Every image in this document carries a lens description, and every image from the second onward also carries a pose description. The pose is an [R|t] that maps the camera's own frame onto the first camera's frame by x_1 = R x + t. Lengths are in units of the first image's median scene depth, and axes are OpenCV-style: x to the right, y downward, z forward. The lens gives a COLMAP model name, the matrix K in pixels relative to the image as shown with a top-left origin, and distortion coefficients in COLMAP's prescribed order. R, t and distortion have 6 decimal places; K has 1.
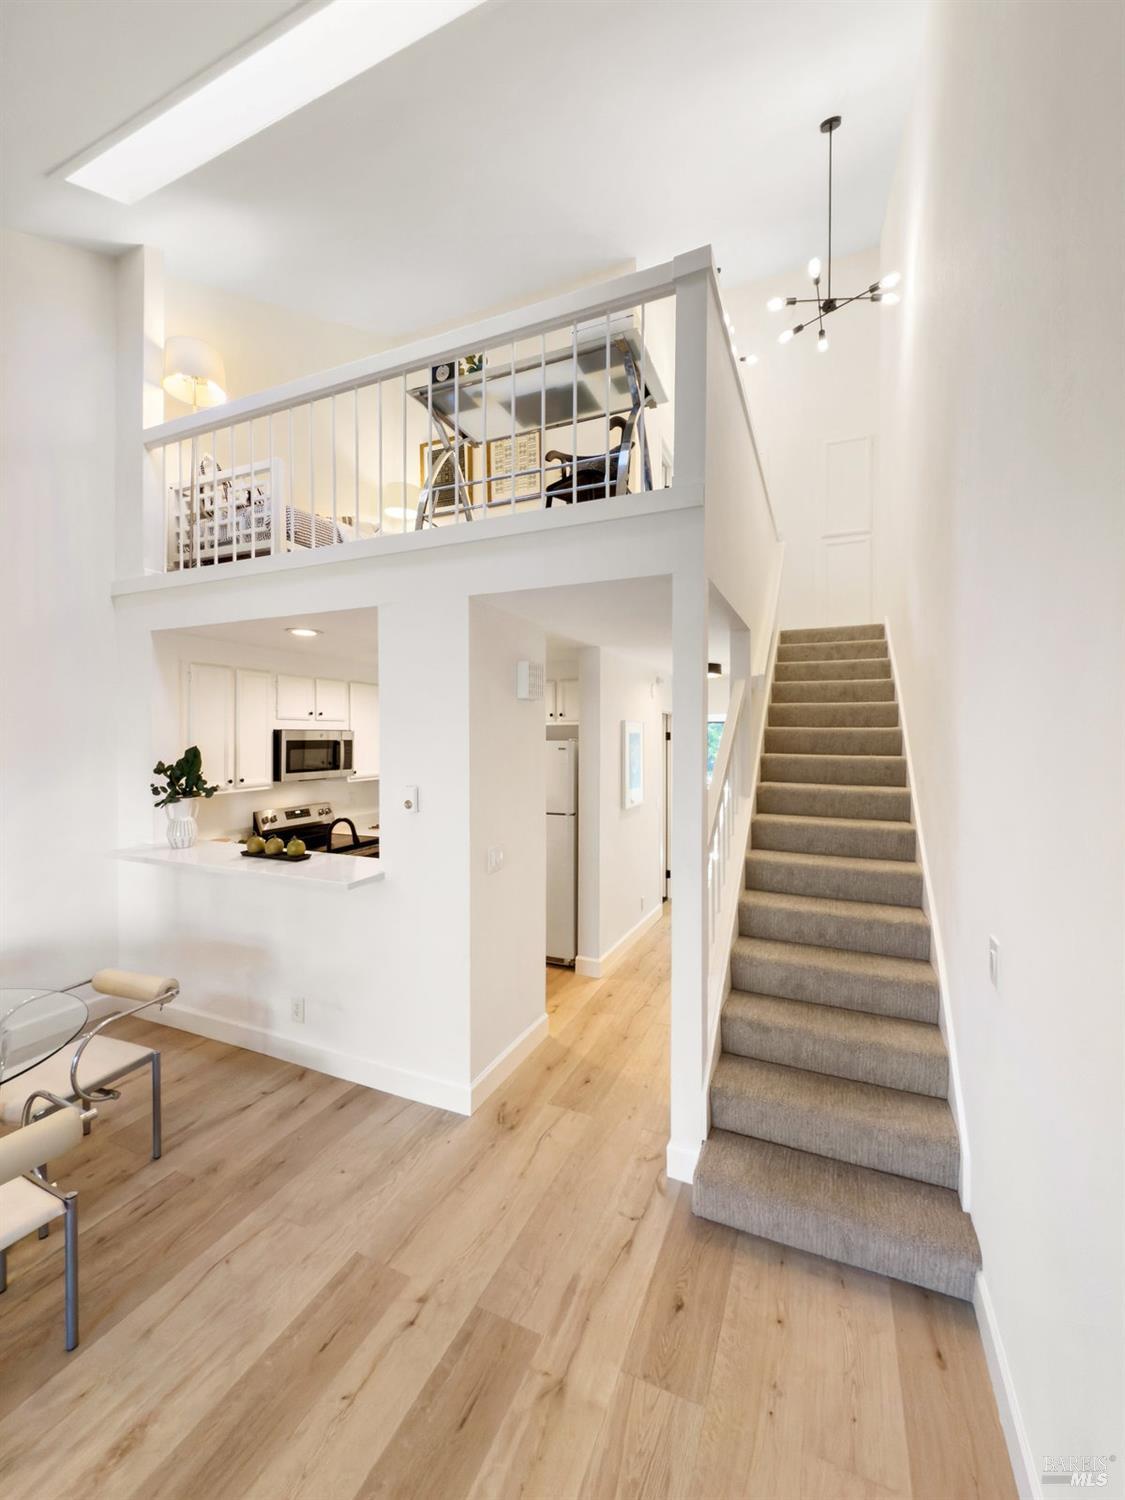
lens RADIAL K [[592.1, 0, 544.2], [0, 592.1, 745.1], [0, 0, 1]] dist [0.005860, -0.000102]
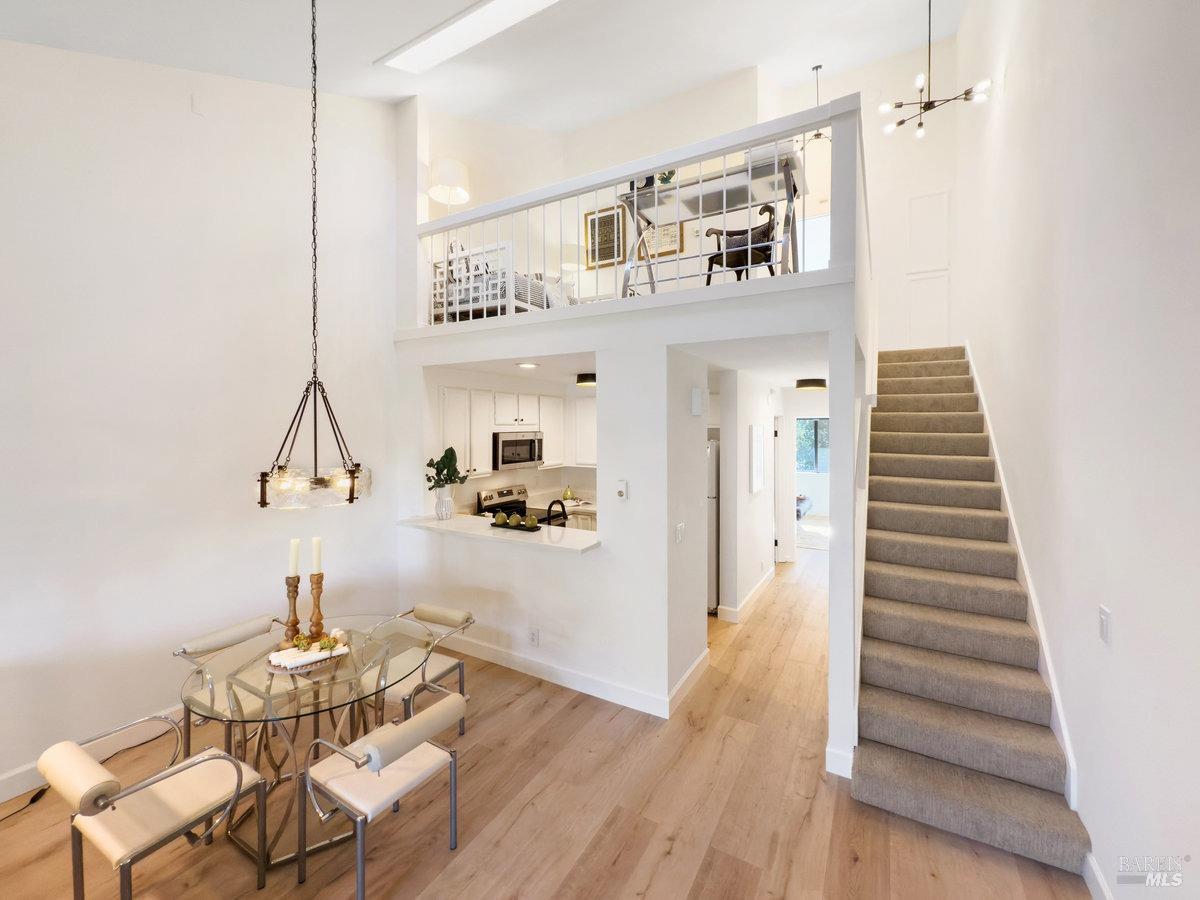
lens RADIAL K [[473.7, 0, 597.2], [0, 473.7, 431.3], [0, 0, 1]] dist [0.005860, -0.000102]
pose [[0.995422, 0.000258, -0.095577, -0.163852], [-0.000263, 1.000000, -0.000045, -0.044129], [0.095577, 0.000070, 0.995422, -0.110820]]
